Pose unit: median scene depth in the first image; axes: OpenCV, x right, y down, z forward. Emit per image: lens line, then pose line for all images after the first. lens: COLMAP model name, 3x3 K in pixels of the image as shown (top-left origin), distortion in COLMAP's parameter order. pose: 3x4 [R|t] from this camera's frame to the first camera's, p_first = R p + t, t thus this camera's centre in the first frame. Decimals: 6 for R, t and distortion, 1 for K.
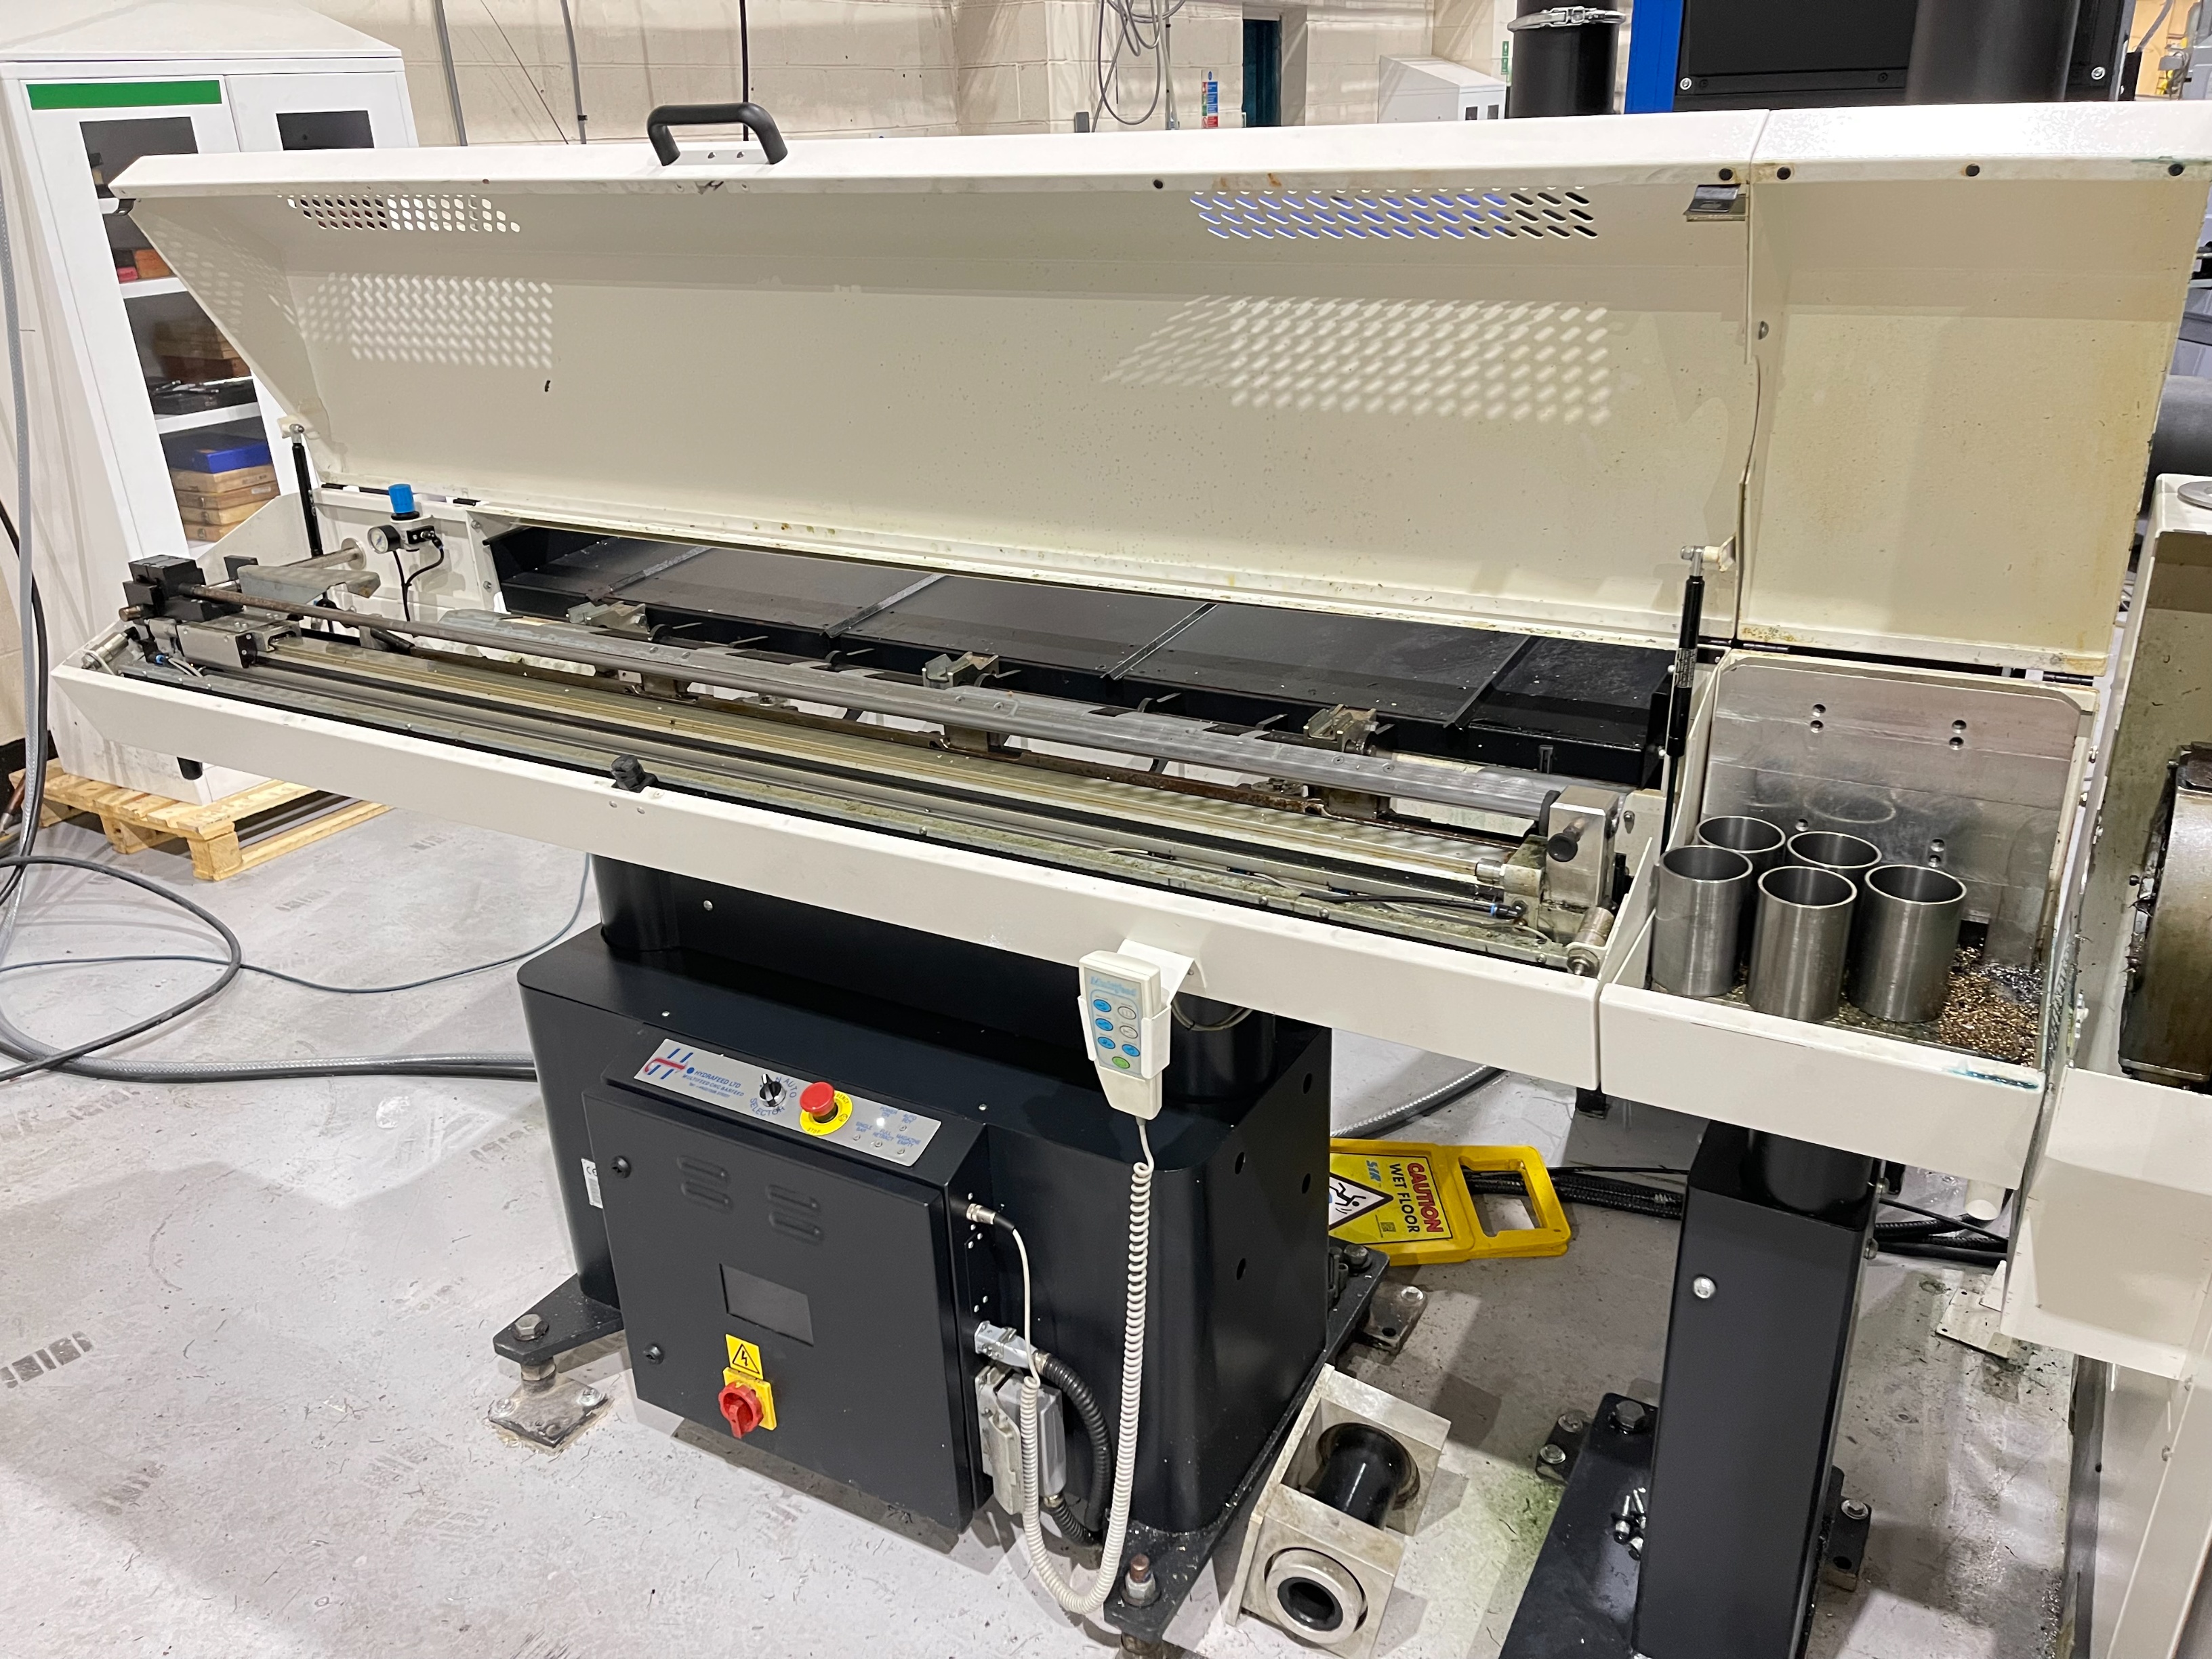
lens RADIAL K [[1688.1, 0, 1106.0], [0, 1688.1, 829.5], [0, 0, 1]] dist [0.055037, -0.087133]
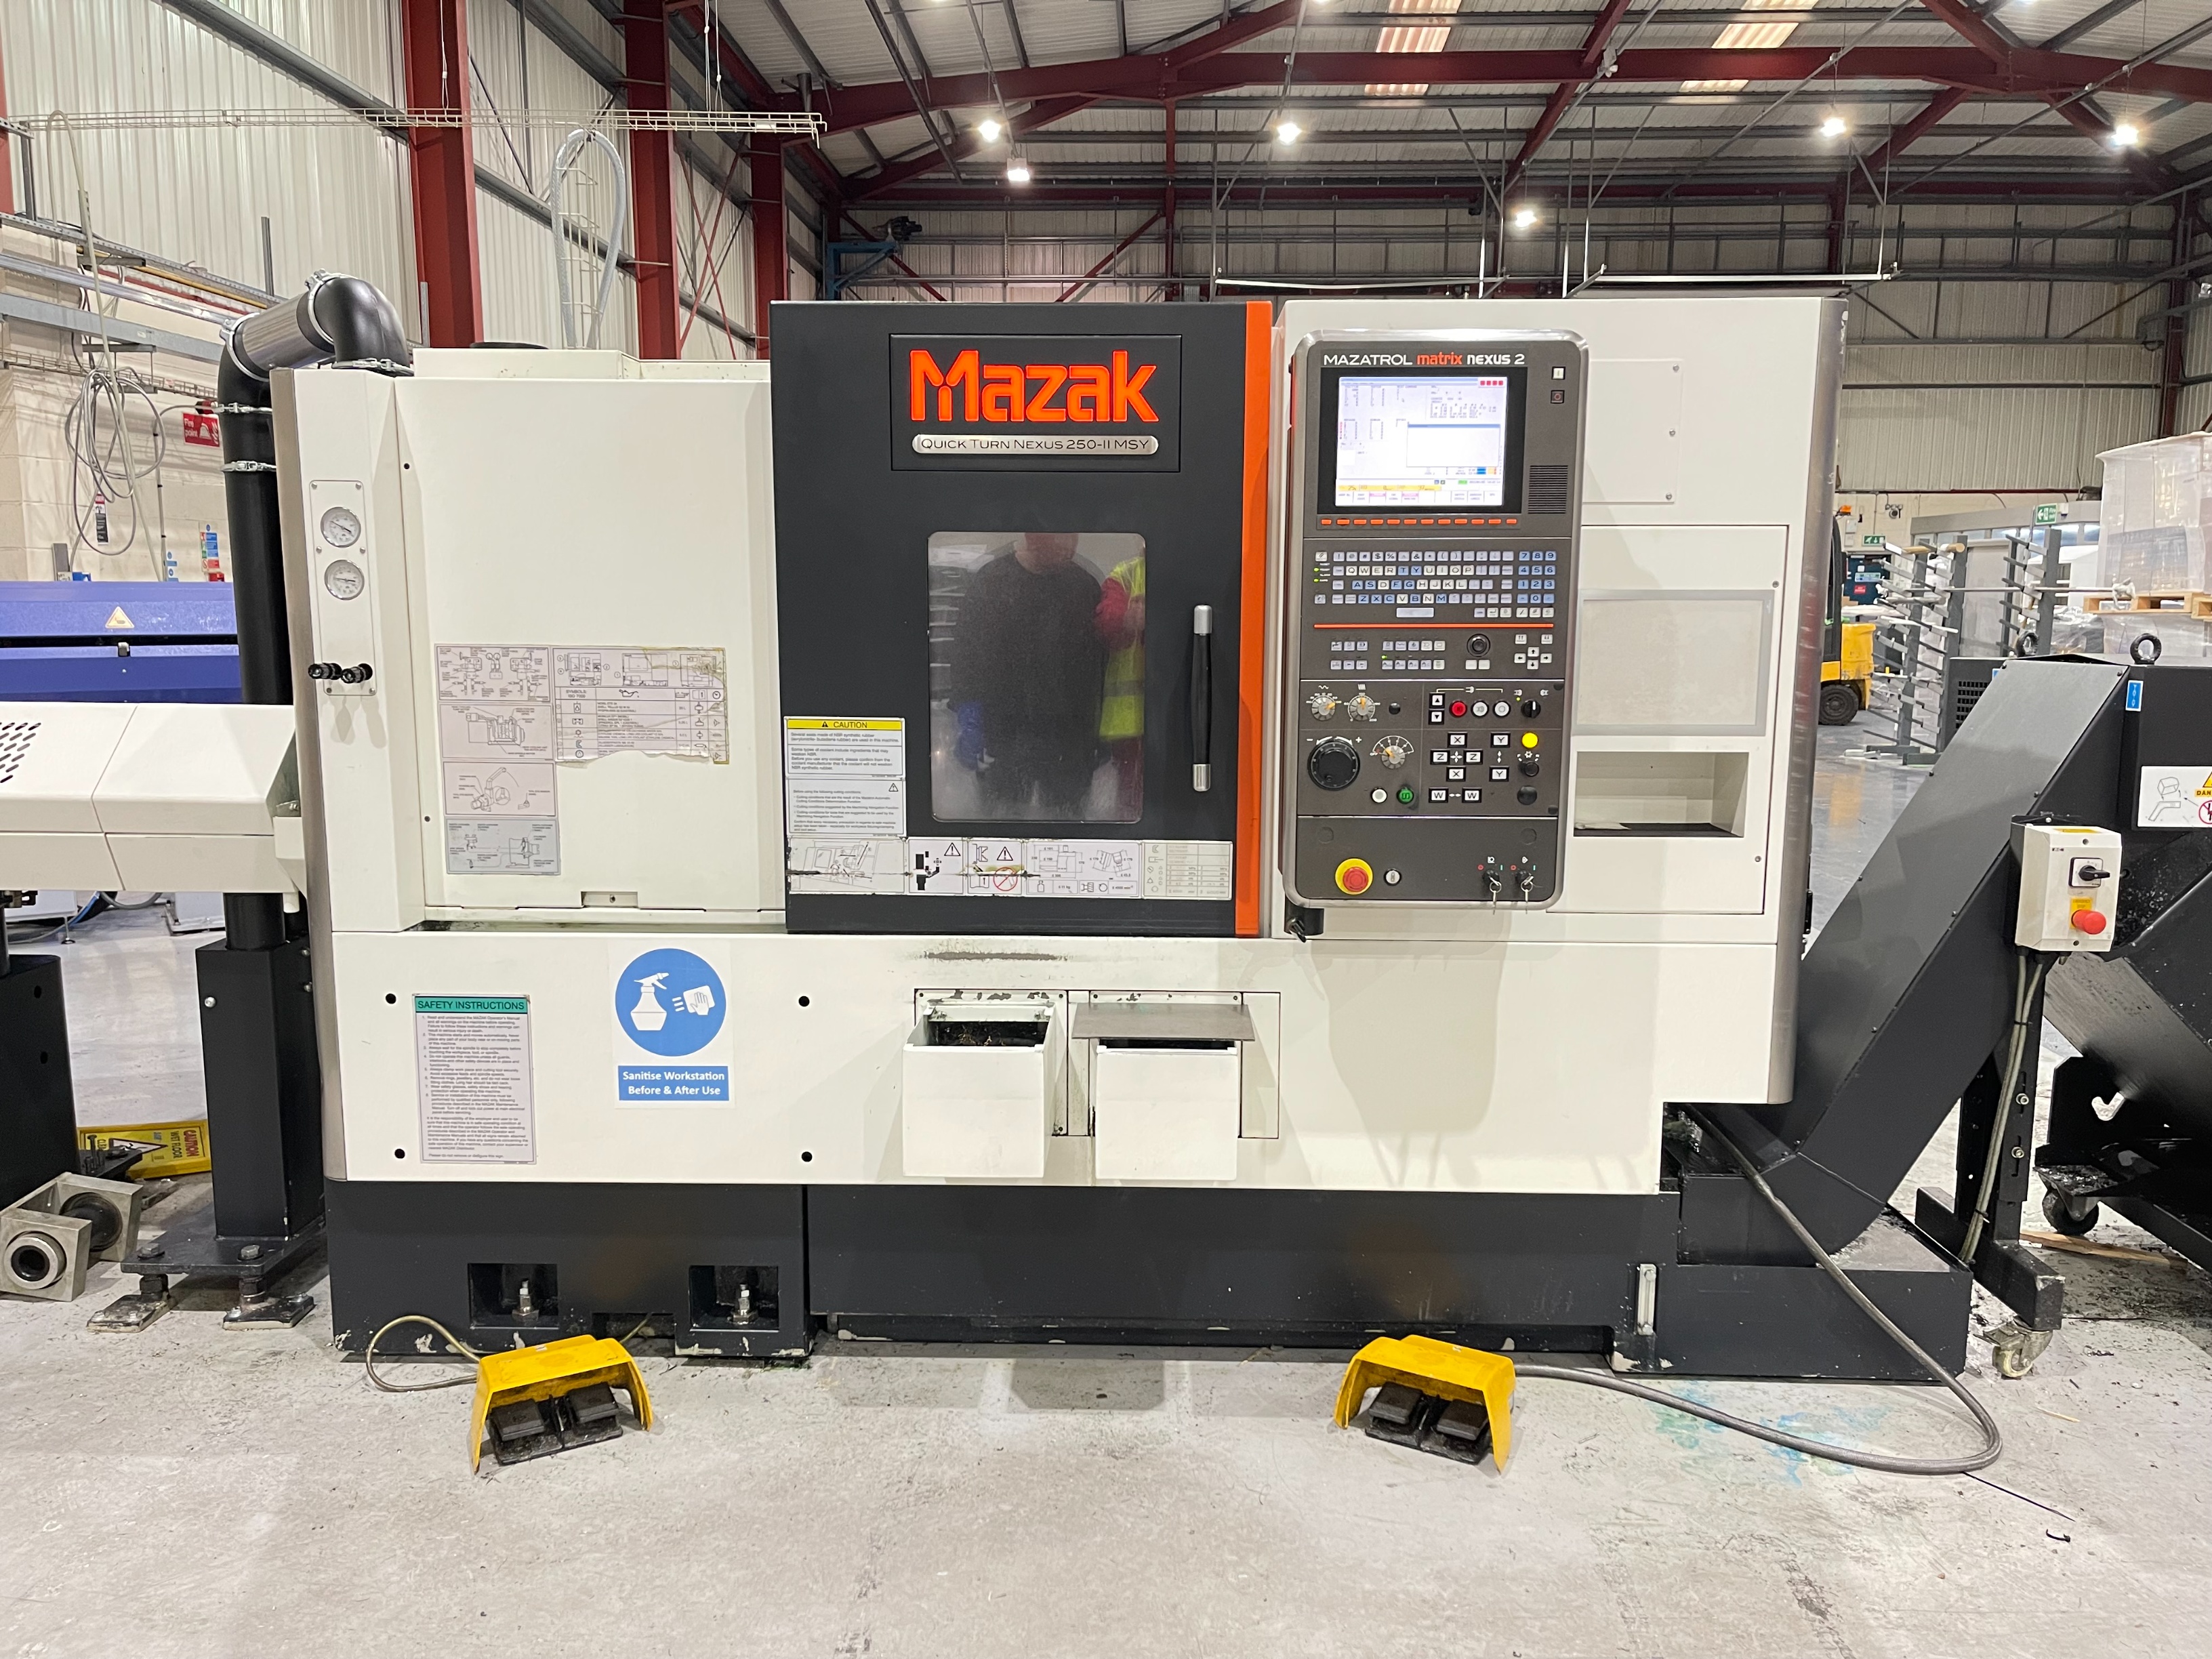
lens RADIAL K [[1661.4, 0, 1093.6], [0, 1661.4, 830.5], [0, 0, 1]] dist [0.068725, -0.087534]
pose [[0.886175, -0.035184, 0.462013, 0.263768], [0.153599, 0.963040, -0.221274, 0.496906], [-0.437152, 0.267052, 0.858826, -0.954359]]
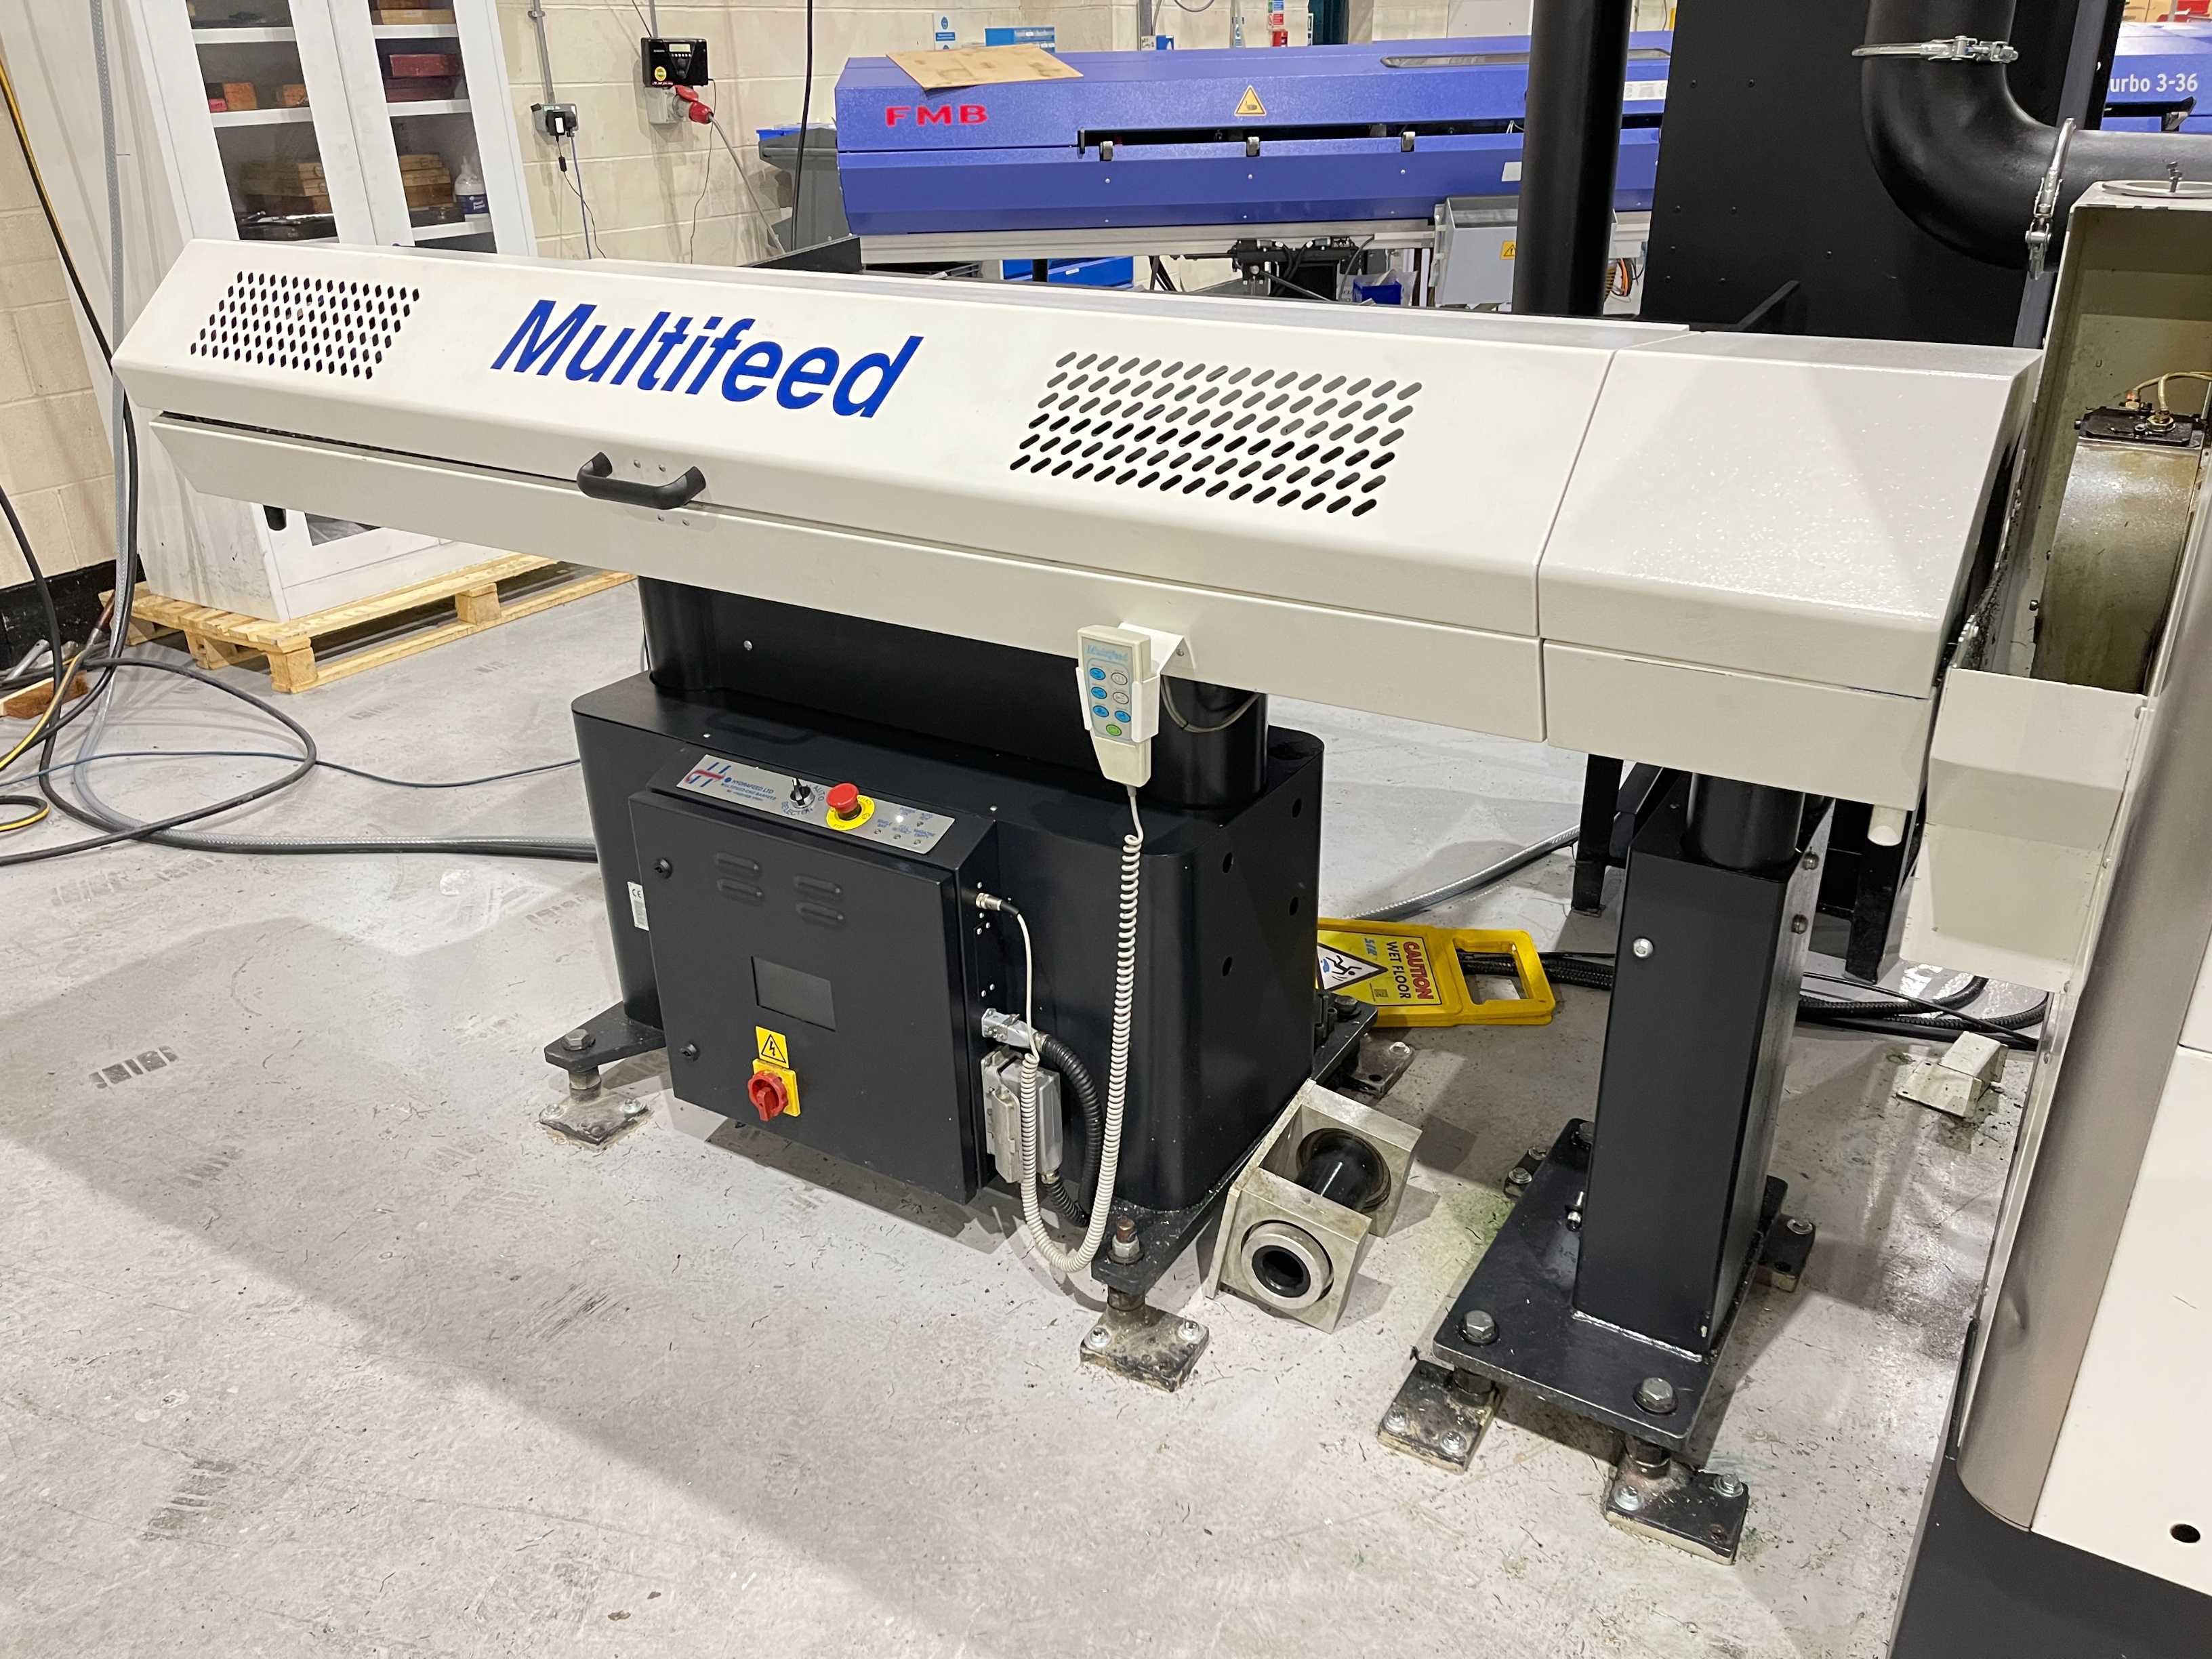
lens RADIAL K [[1689.0, 0, 1095.0], [0, 1689.0, 810.0], [0, 0, 1]] dist [0.021312, -0.007502]
pose [[0.998965, 0.028632, -0.035357, 0.026060], [-0.027696, 0.999260, 0.026685, 0.114188], [0.036095, -0.025678, 0.999018, -0.067539]]
